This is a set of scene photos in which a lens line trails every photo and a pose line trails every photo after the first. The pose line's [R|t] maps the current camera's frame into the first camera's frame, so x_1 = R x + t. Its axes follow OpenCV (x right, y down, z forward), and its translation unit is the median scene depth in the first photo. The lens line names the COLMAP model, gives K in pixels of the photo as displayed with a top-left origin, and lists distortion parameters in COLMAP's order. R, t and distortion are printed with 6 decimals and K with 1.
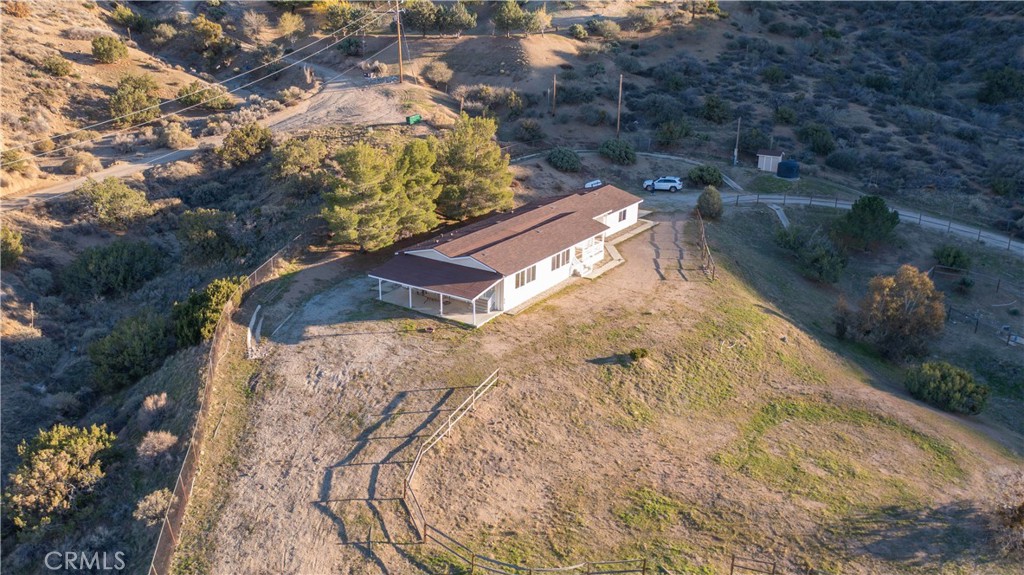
lens RADIAL K [[866.9, 0, 455.7], [0, 866.9, 283.1], [0, 0, 1]] dist [-0.016774, 0.000011]
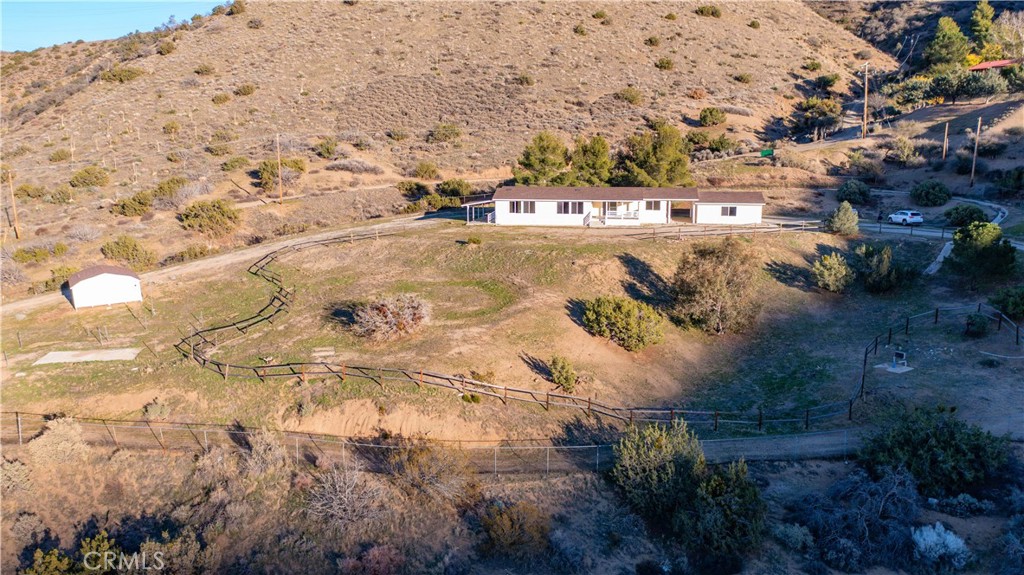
lens RADIAL K [[806.9, 0, 503.7], [0, 806.9, 286.9], [0, 0, 1]] dist [-0.018927, 0.006168]
pose [[0.435404, 0.164290, -0.885117, 0.719285], [-0.287109, 0.957205, 0.036437, 0.045138], [0.853224, 0.238260, 0.463940, 0.198508]]
